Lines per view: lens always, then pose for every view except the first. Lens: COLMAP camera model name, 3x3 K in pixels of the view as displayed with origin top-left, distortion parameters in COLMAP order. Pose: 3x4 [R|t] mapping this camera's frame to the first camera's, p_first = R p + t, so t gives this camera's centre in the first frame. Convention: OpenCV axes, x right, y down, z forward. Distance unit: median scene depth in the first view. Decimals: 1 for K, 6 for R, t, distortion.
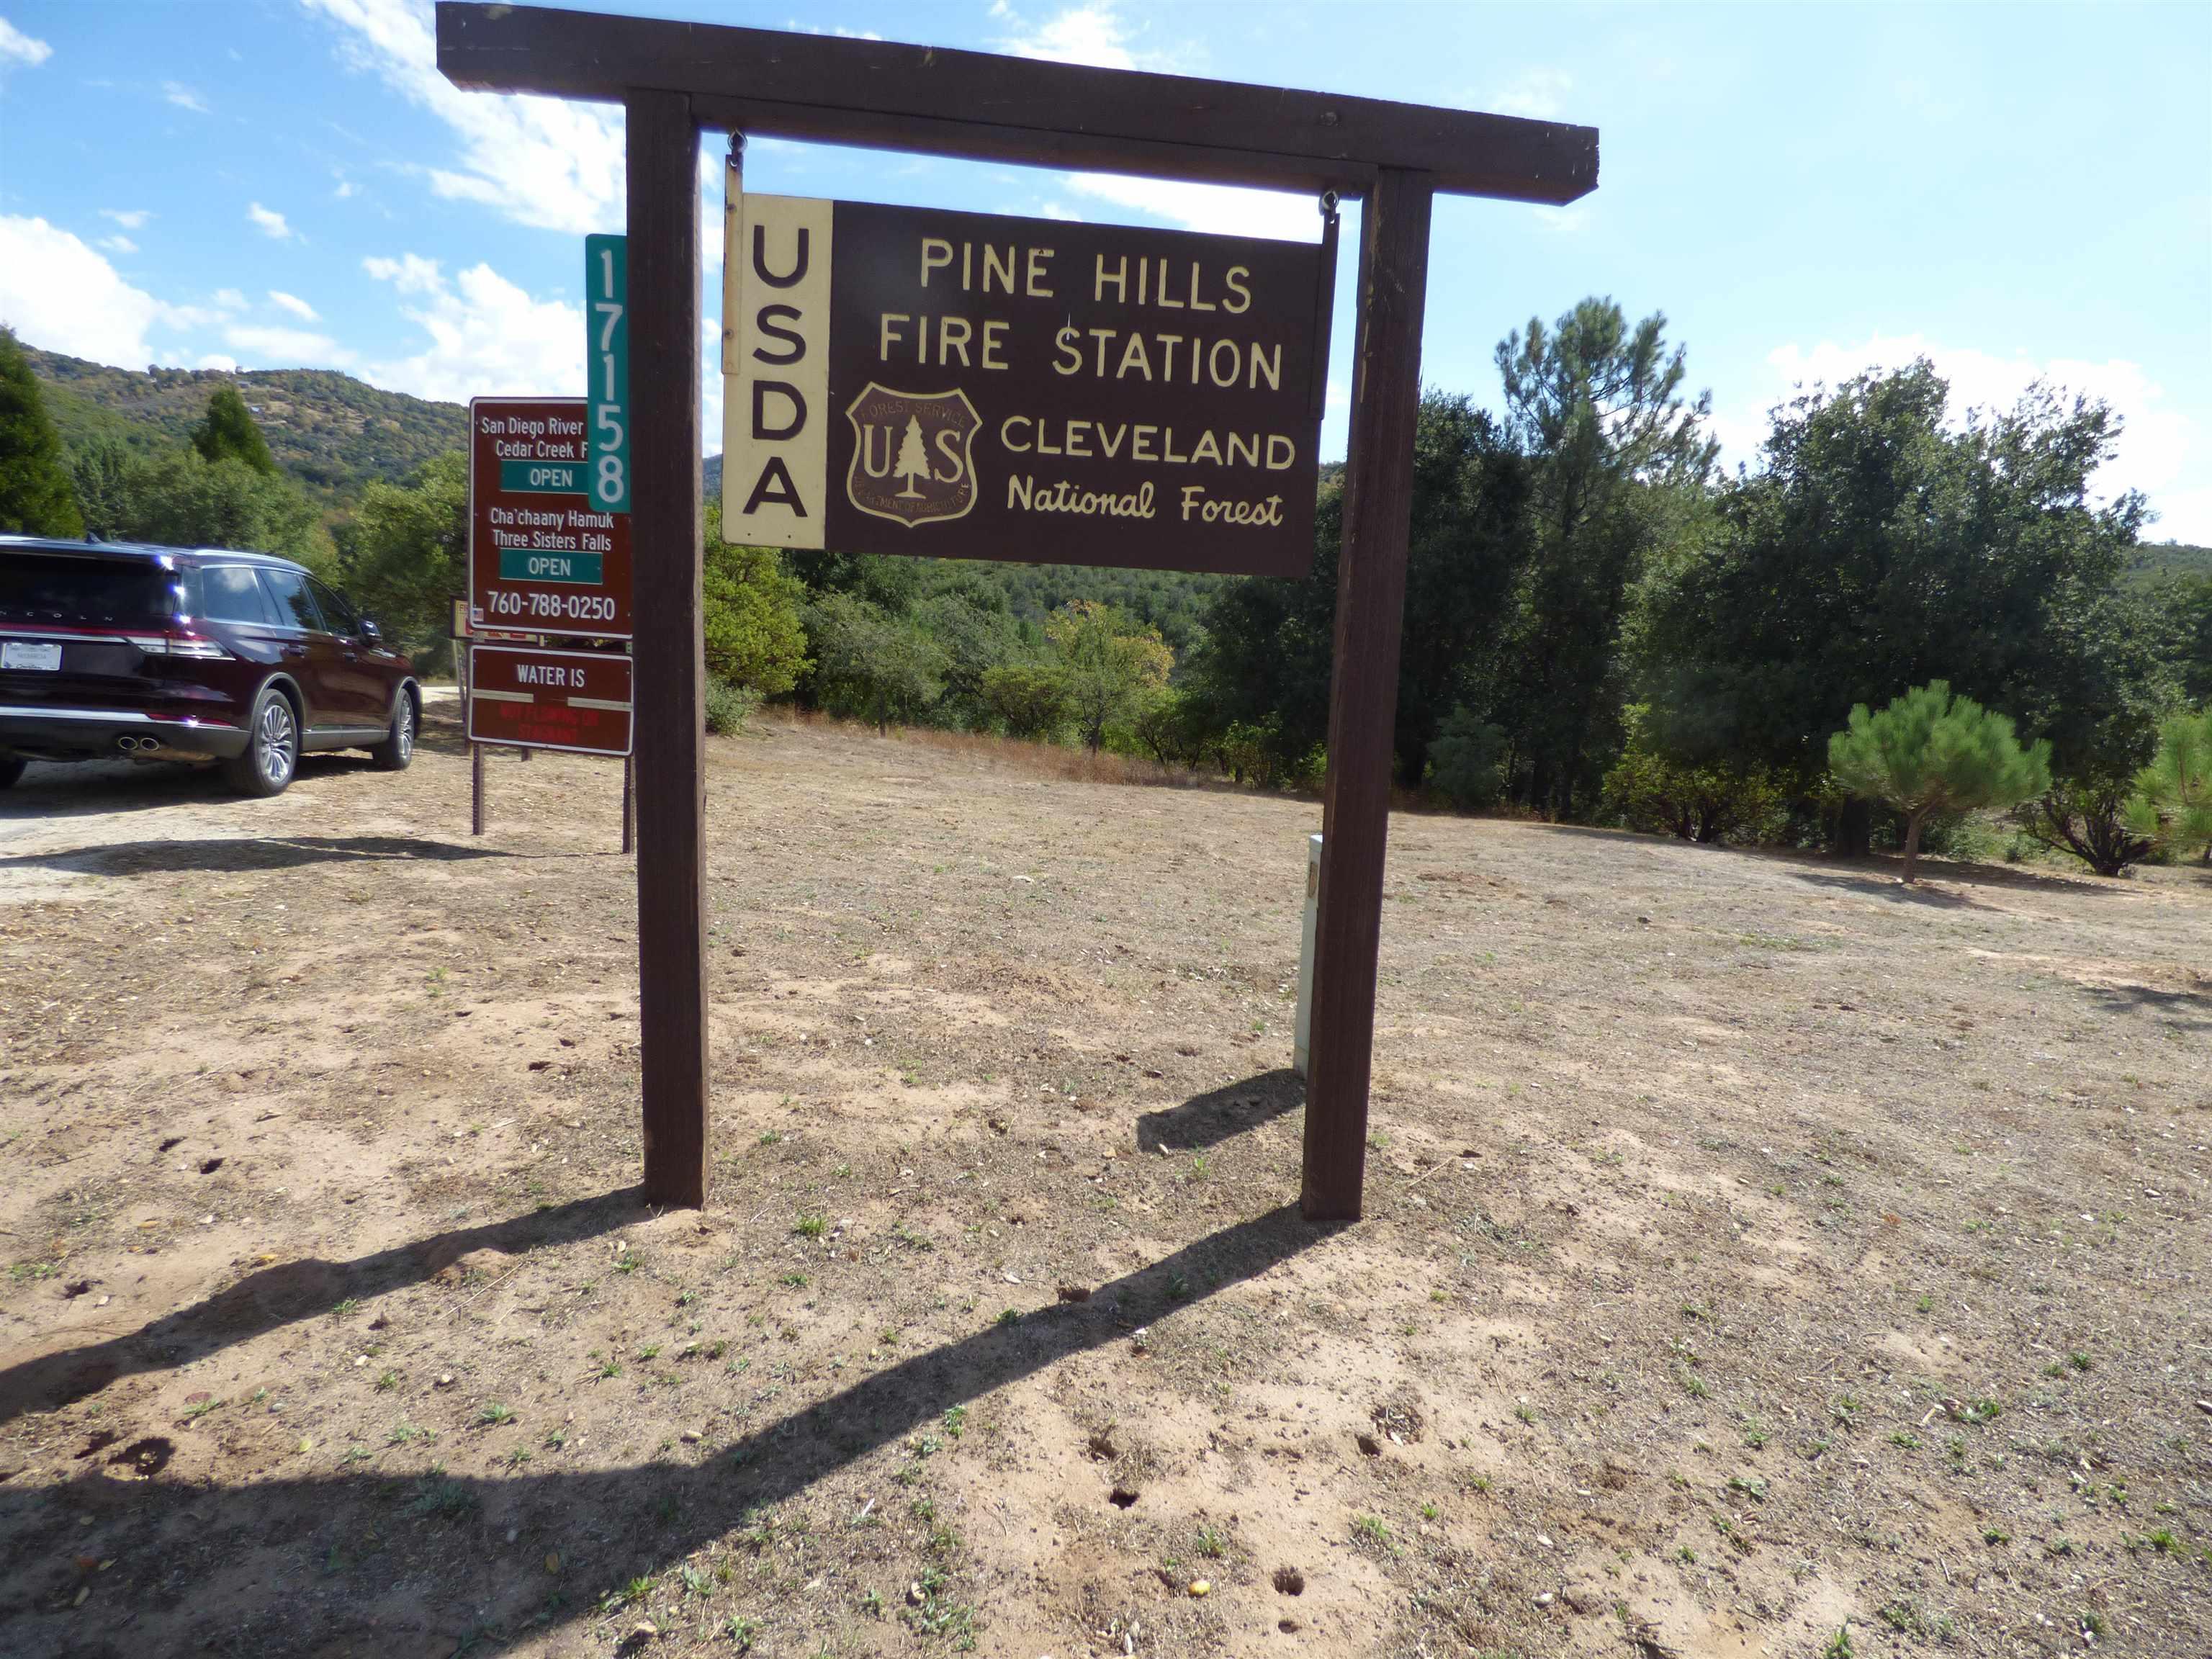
lens RADIAL K [[1300.5, 0, 1106.0], [0, 1300.5, 829.5], [0, 0, 1]] dist [-0.000940, 0.001239]
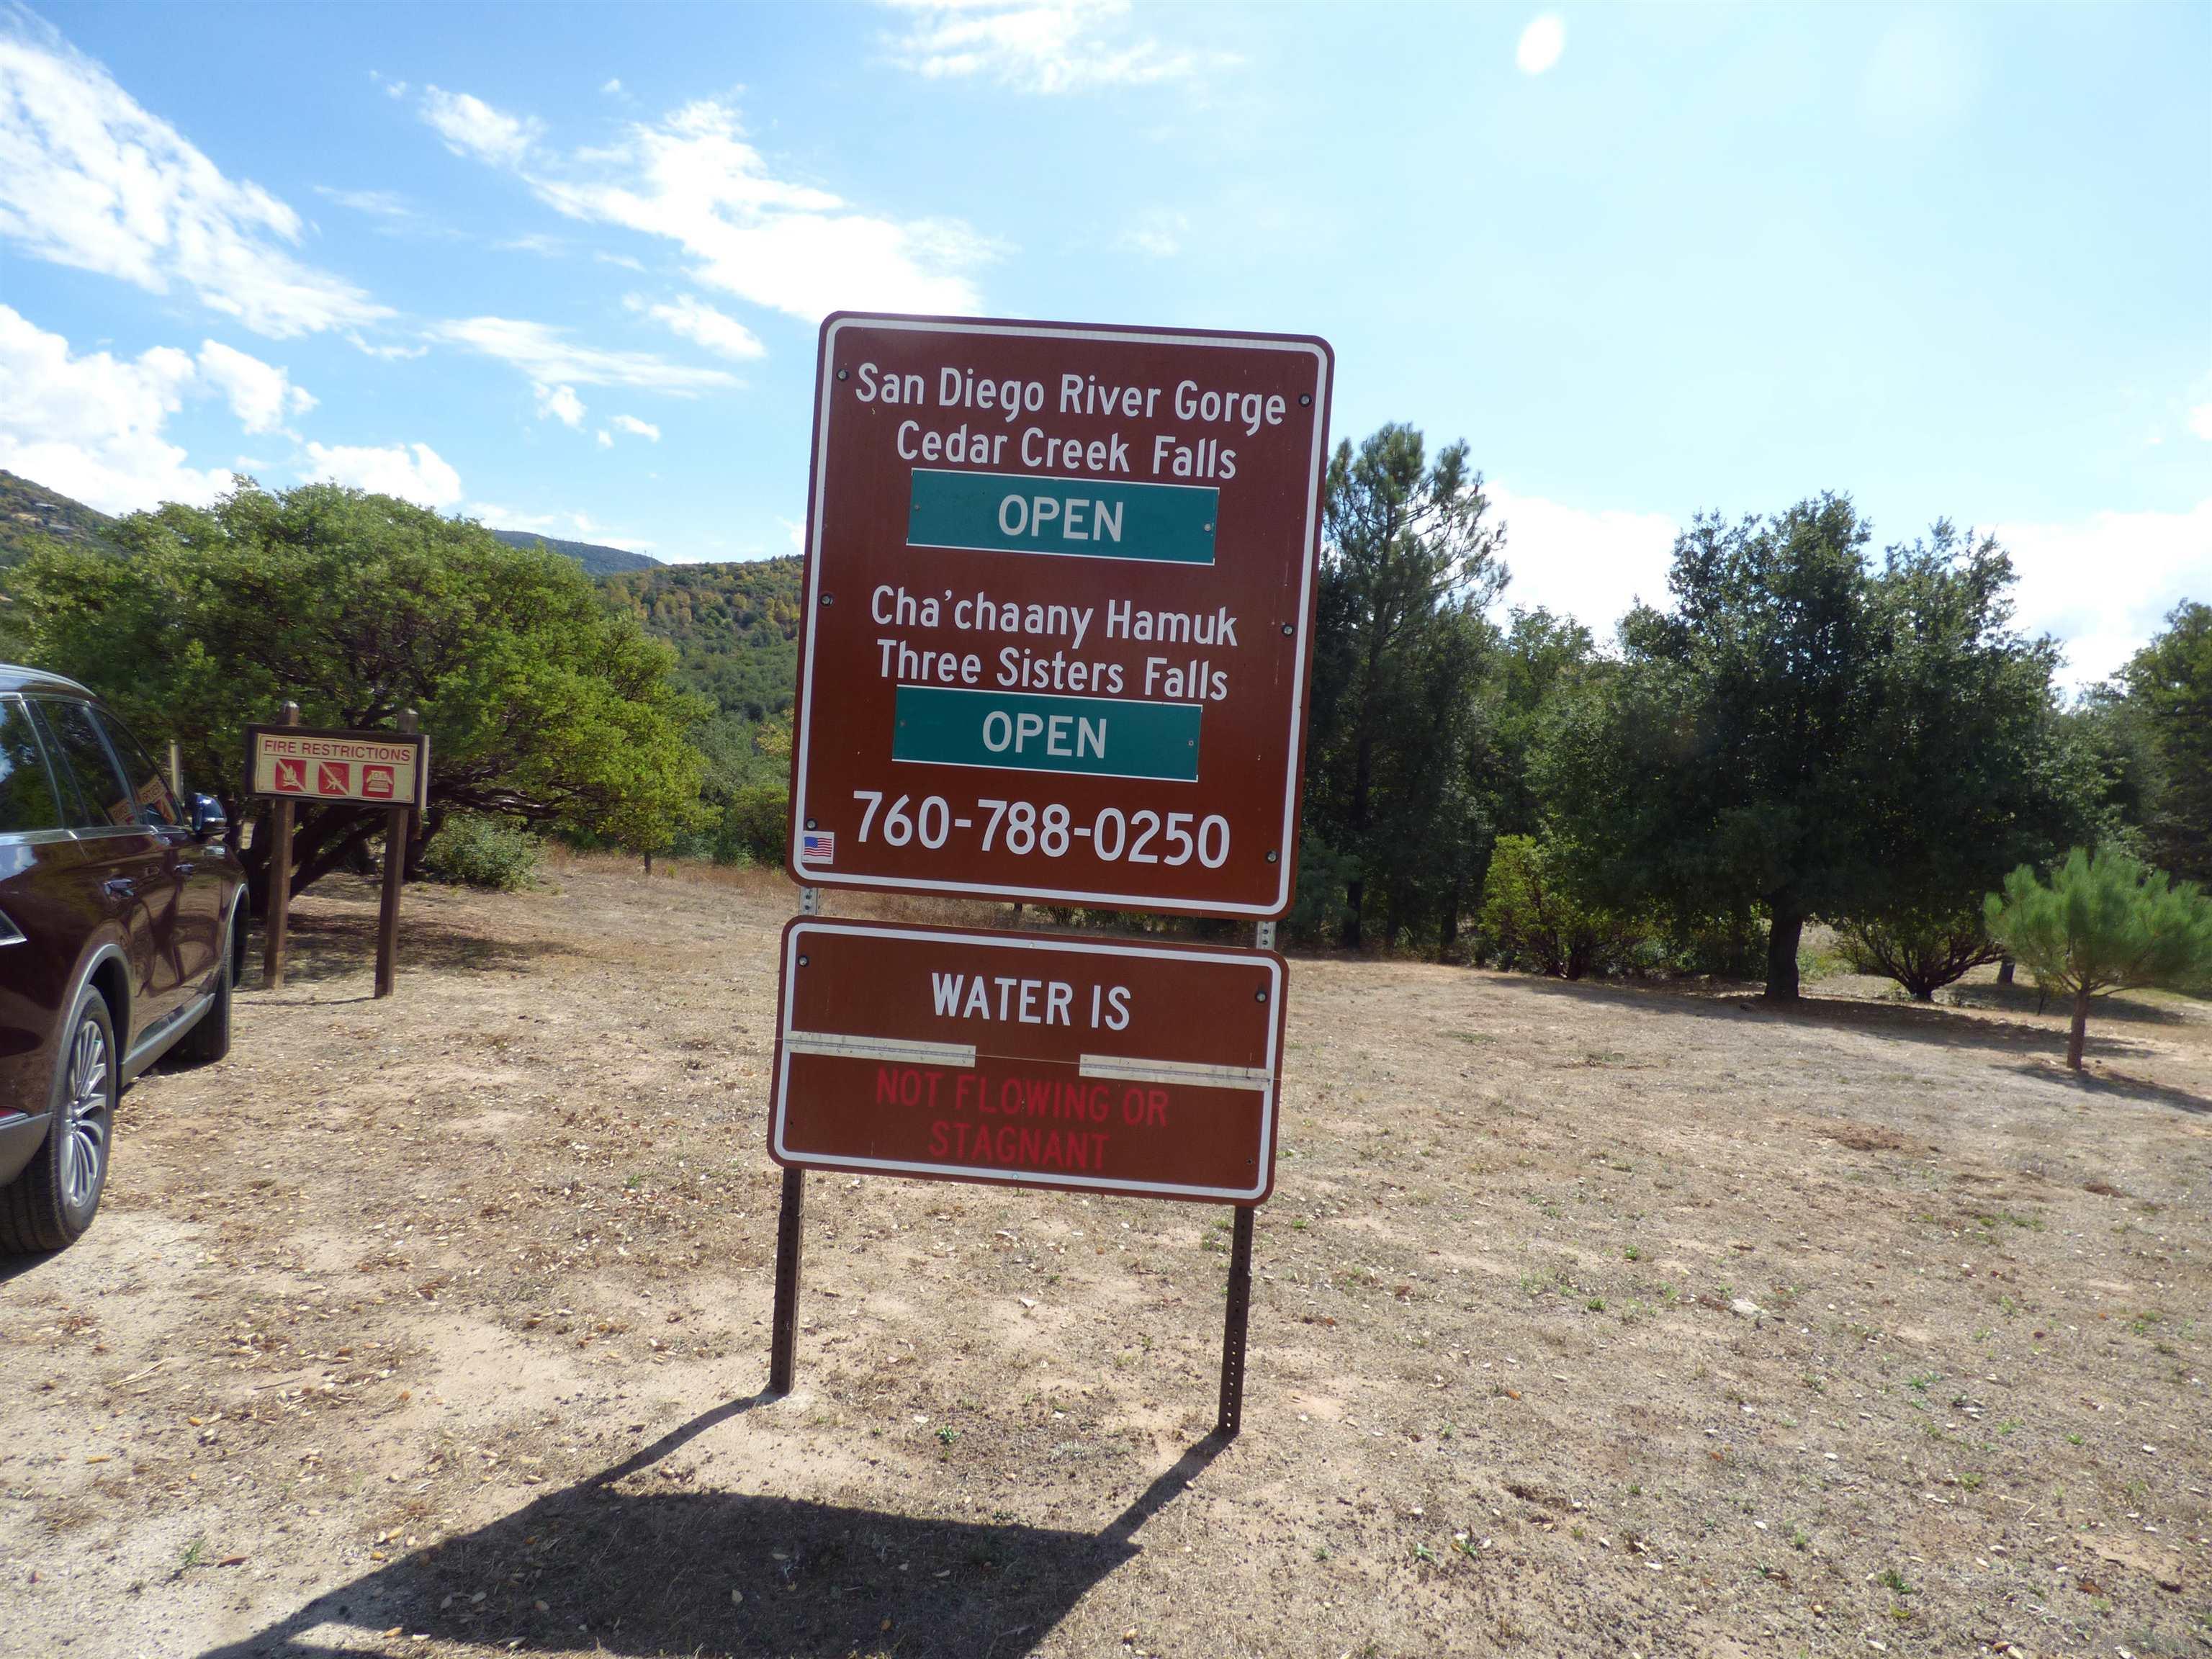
lens RADIAL K [[1300.5, 0, 1106.0], [0, 1300.5, 829.5], [0, 0, 1]] dist [-0.000940, 0.001239]
pose [[0.961673, -0.007892, 0.274084, -0.518078], [0.029540, 0.996750, -0.074947, -0.141411], [-0.272602, 0.080171, 0.958781, 0.607218]]
